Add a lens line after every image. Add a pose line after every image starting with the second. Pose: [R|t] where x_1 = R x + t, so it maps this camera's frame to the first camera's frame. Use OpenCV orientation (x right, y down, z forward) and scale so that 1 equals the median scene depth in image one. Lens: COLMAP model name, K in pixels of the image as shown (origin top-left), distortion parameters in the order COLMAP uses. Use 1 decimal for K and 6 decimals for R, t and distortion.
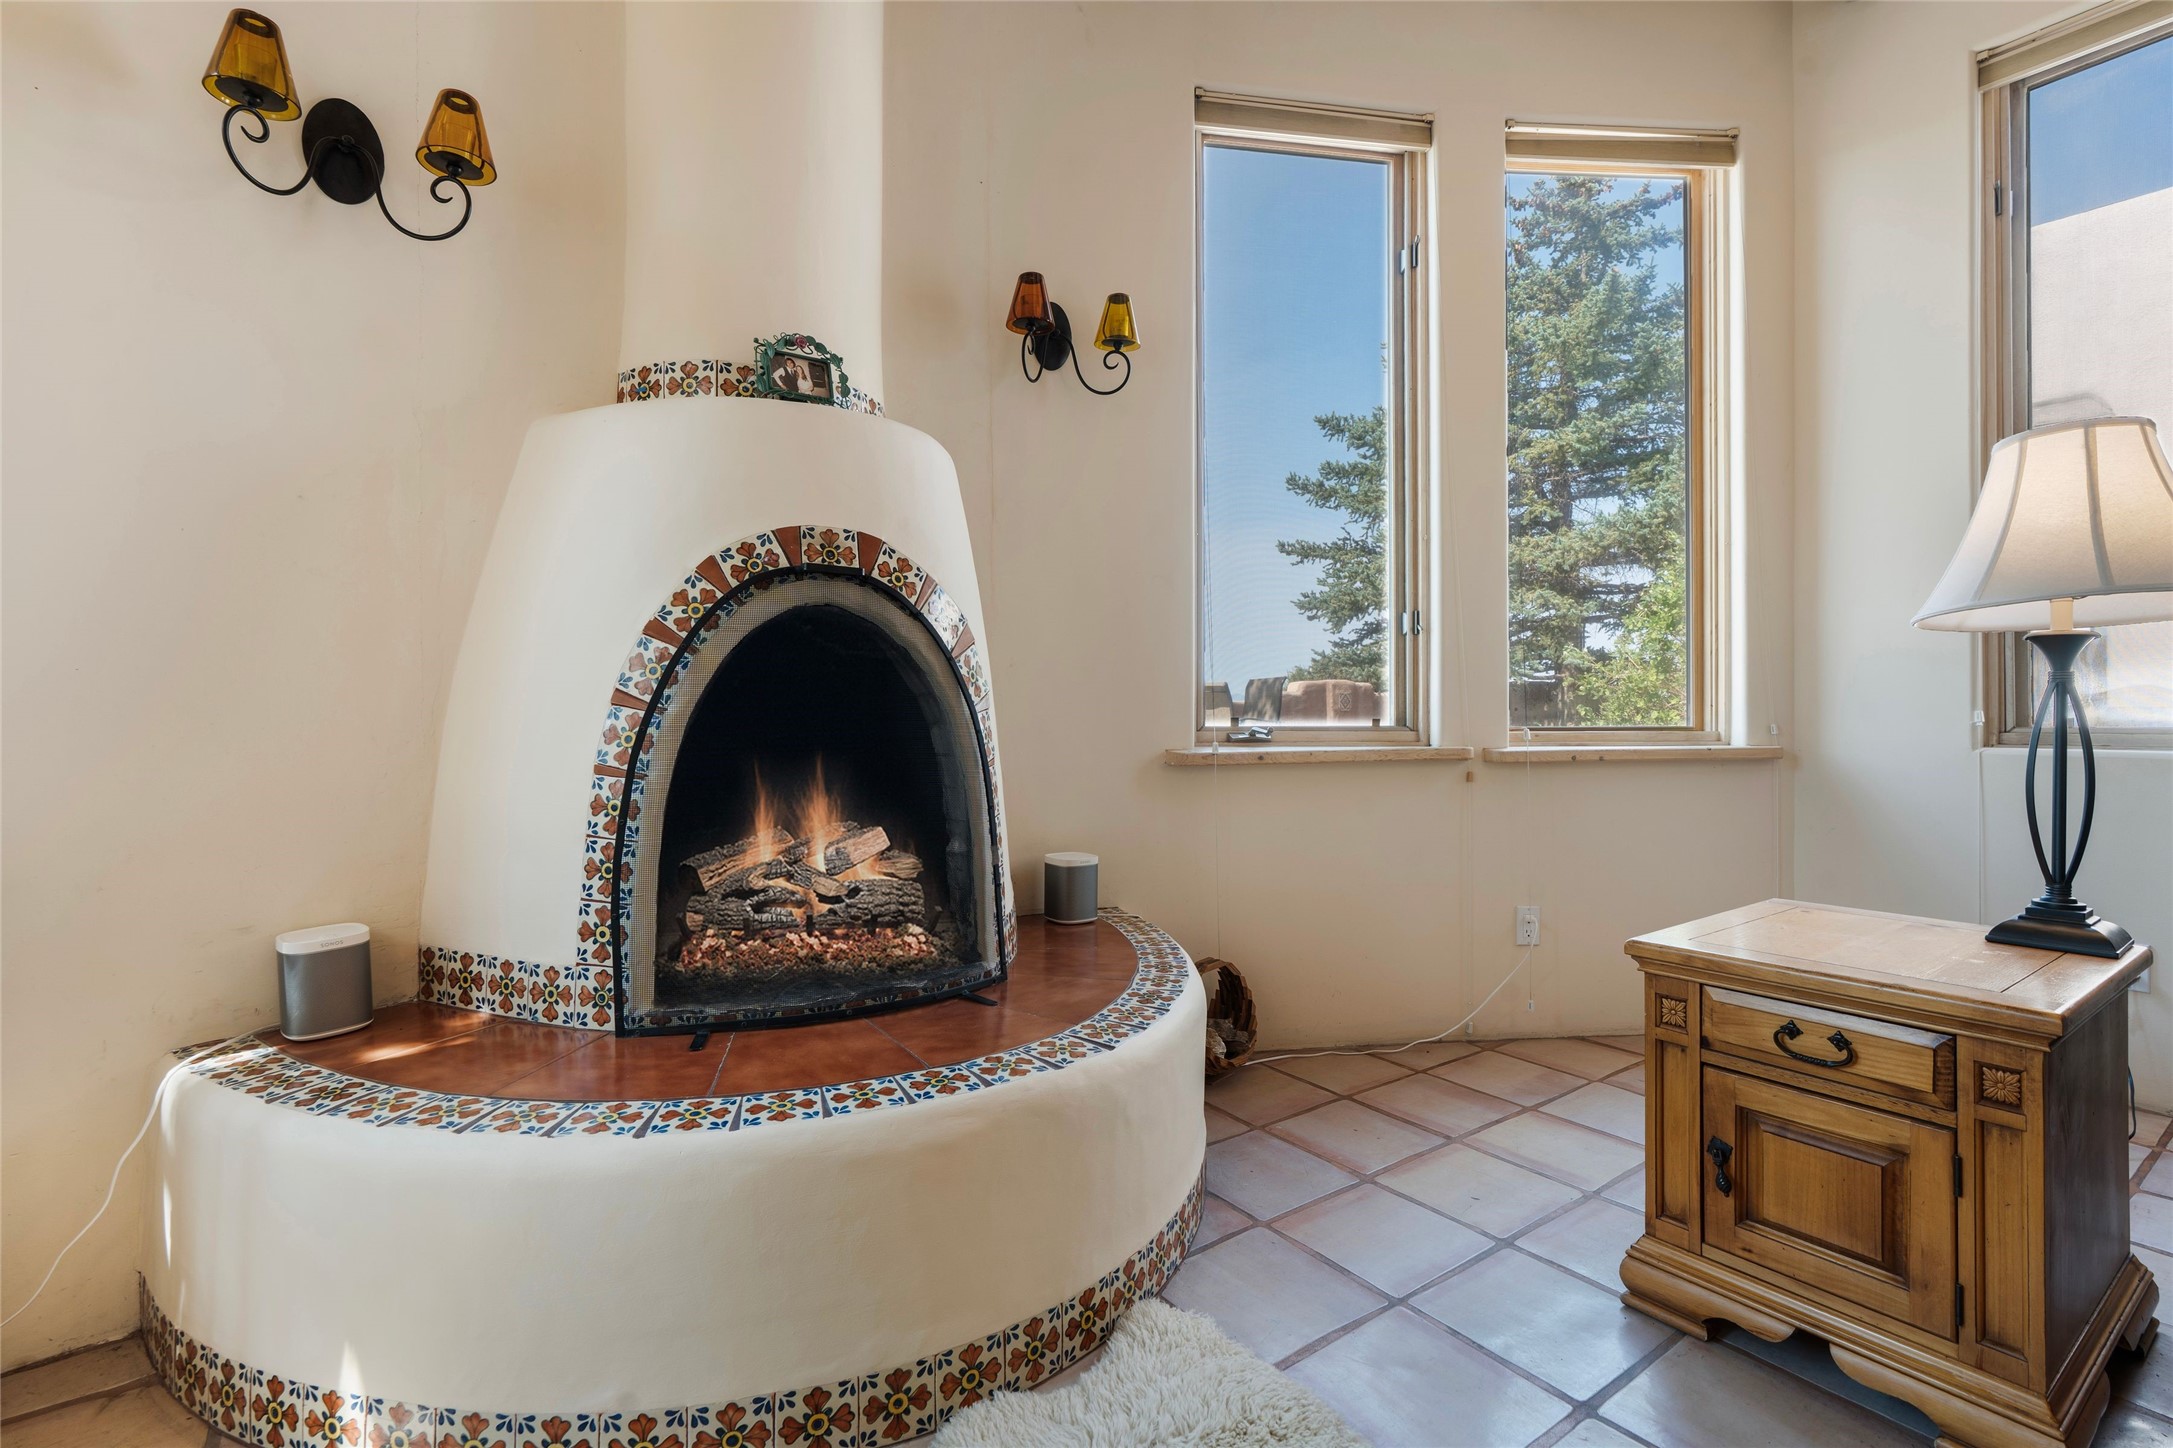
lens RADIAL K [[1007.4, 0, 1075.7], [0, 1007.4, 706.7], [0, 0, 1]] dist [-0.003508, 0.004776]
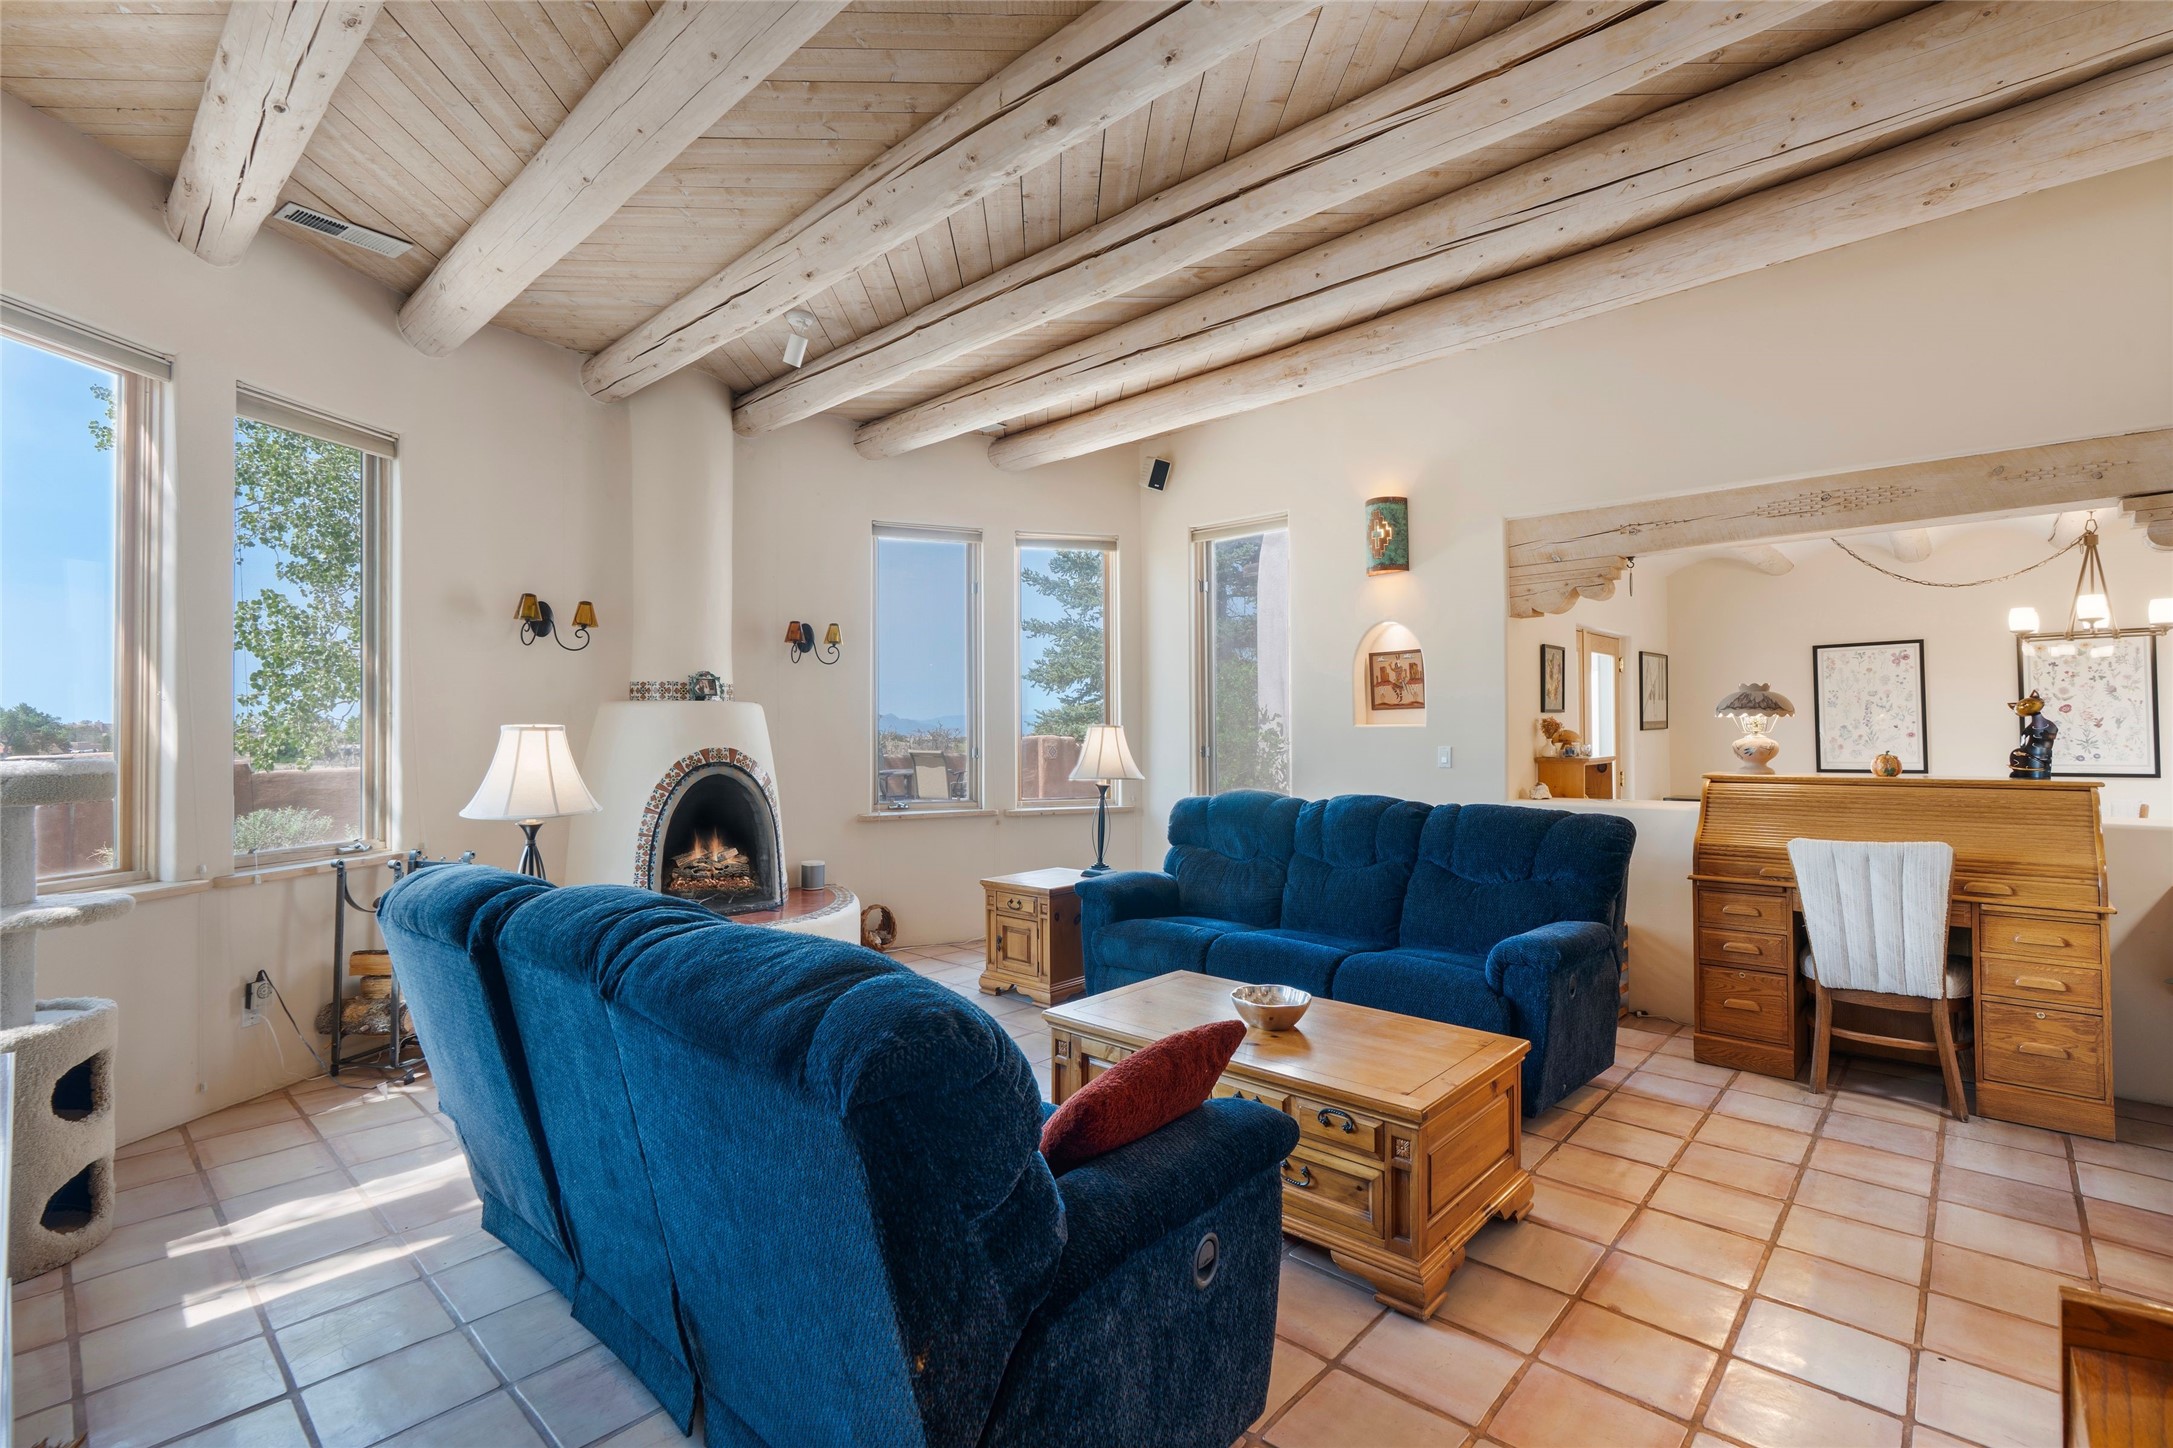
lens RADIAL K [[1007.4, 0, 1079.1], [0, 1007.4, 713.7], [0, 0, 1]] dist [-0.003508, 0.004776]
pose [[0.979272, 0.000325, 0.202551, 0.169682], [0.002396, 0.999910, -0.013186, -0.221255], [-0.202537, 0.013398, 0.979183, -1.911573]]
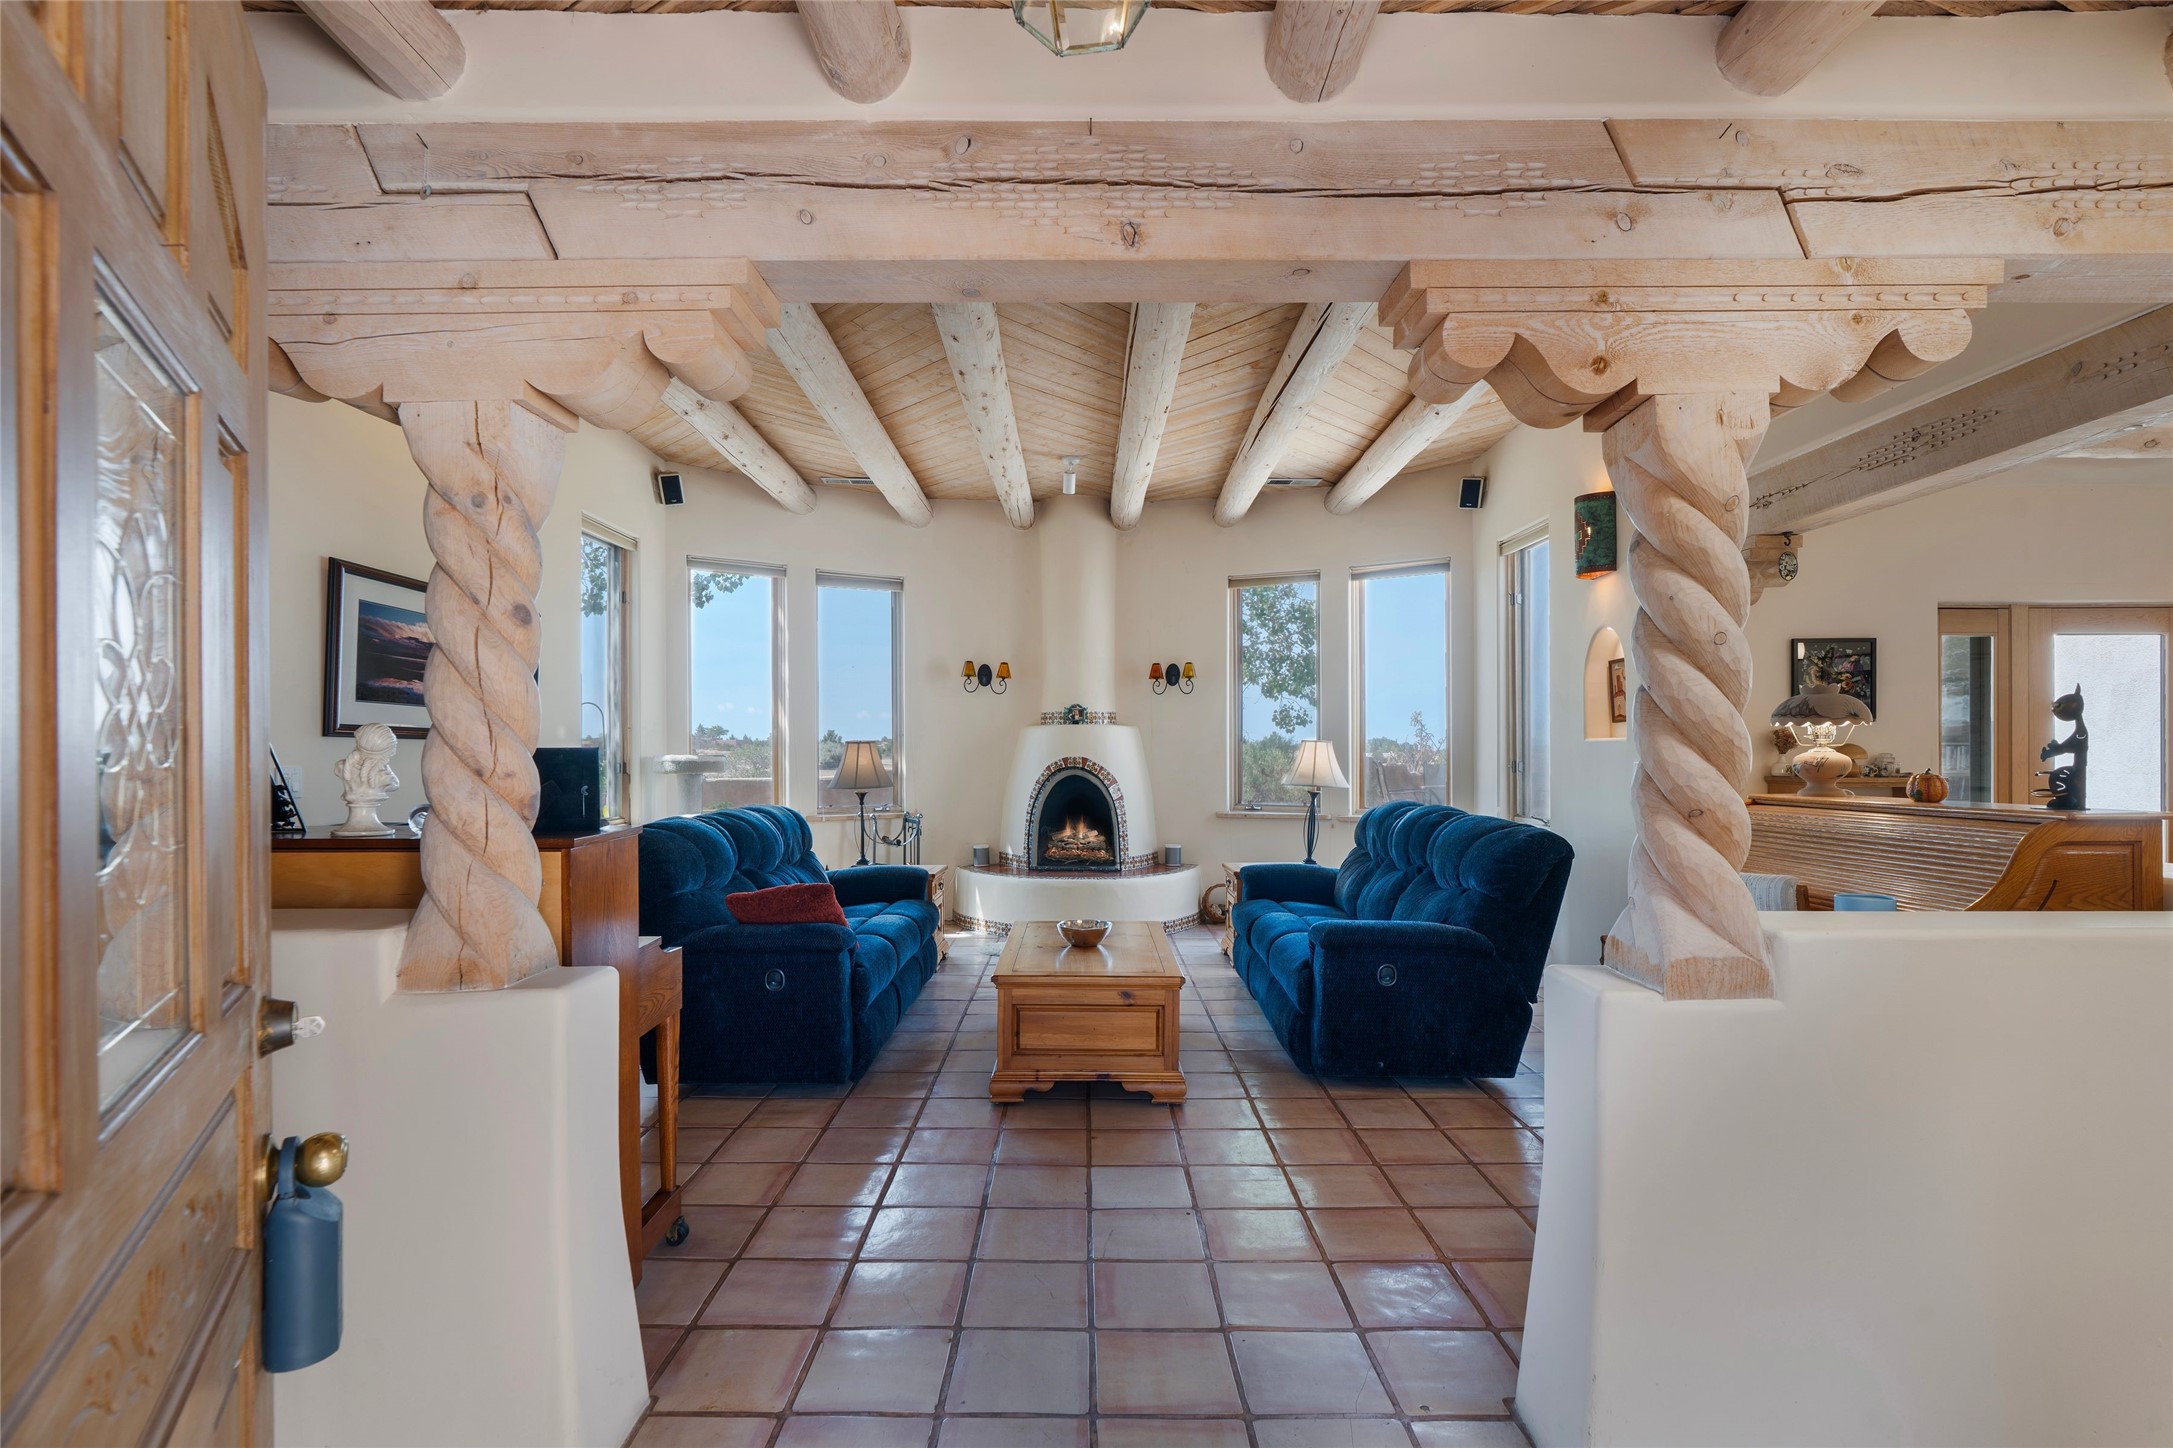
lens RADIAL K [[1007.4, 0, 1033.5], [0, 1007.4, 757.2], [0, 0, 1]] dist [-0.003508, 0.004776]
pose [[0.808991, 0.000358, -0.587821, 1.960287], [0.003942, 0.999974, 0.006034, -0.189813], [0.587808, -0.007199, 0.808968, -2.352368]]
